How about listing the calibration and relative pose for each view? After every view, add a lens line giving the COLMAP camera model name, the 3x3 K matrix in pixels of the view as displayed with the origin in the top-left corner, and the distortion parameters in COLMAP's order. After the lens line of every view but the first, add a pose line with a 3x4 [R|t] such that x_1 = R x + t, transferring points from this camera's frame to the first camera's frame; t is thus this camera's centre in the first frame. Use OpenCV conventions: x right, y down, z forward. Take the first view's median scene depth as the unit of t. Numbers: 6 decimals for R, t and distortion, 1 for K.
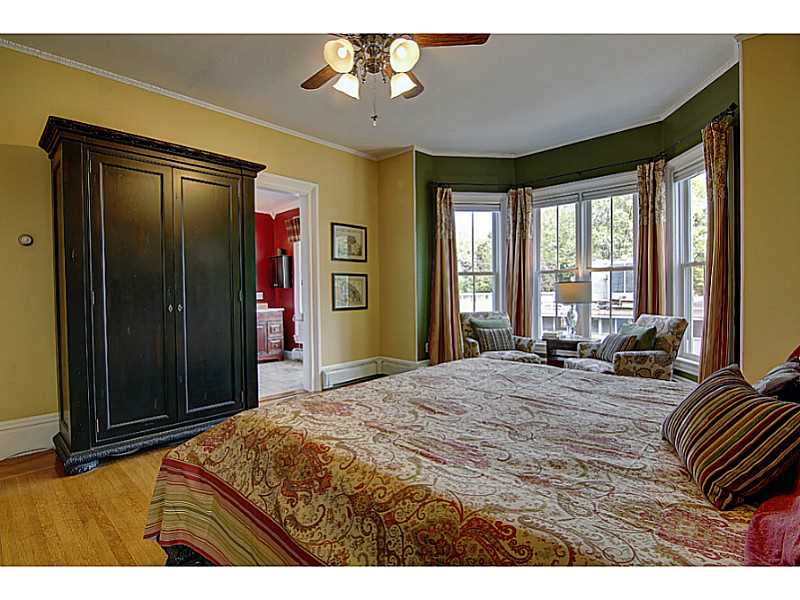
lens RADIAL K [[410.2, 0, 396.3], [0, 410.2, 300.2], [0, 0, 1]] dist [0.001018, 0.000114]
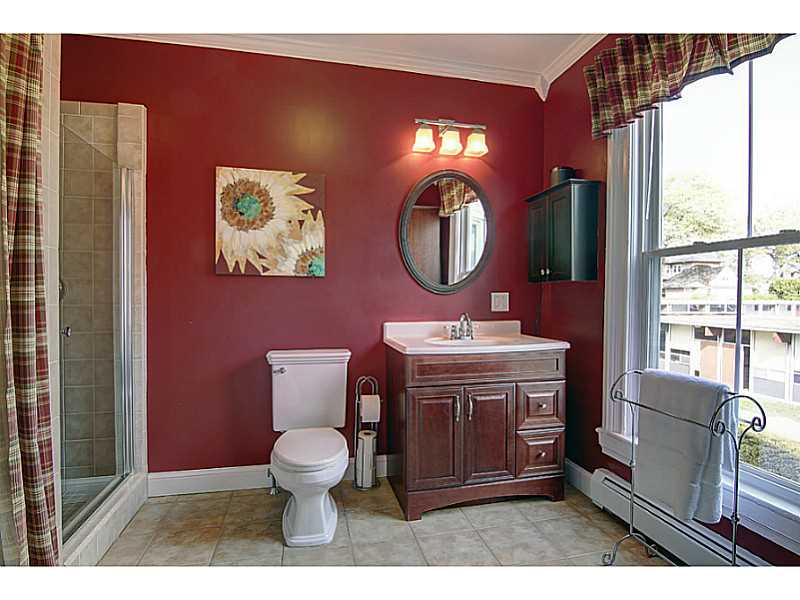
lens RADIAL K [[425.4, 0, 397.5], [0, 425.4, 300.1], [0, 0, 1]] dist [0.007449, 0.000577]
pose [[0.835226, 0.027678, -0.549210, -0.199691], [-0.028364, 0.999571, 0.007239, -0.012142], [0.549175, 0.009532, 0.835653, 0.630287]]
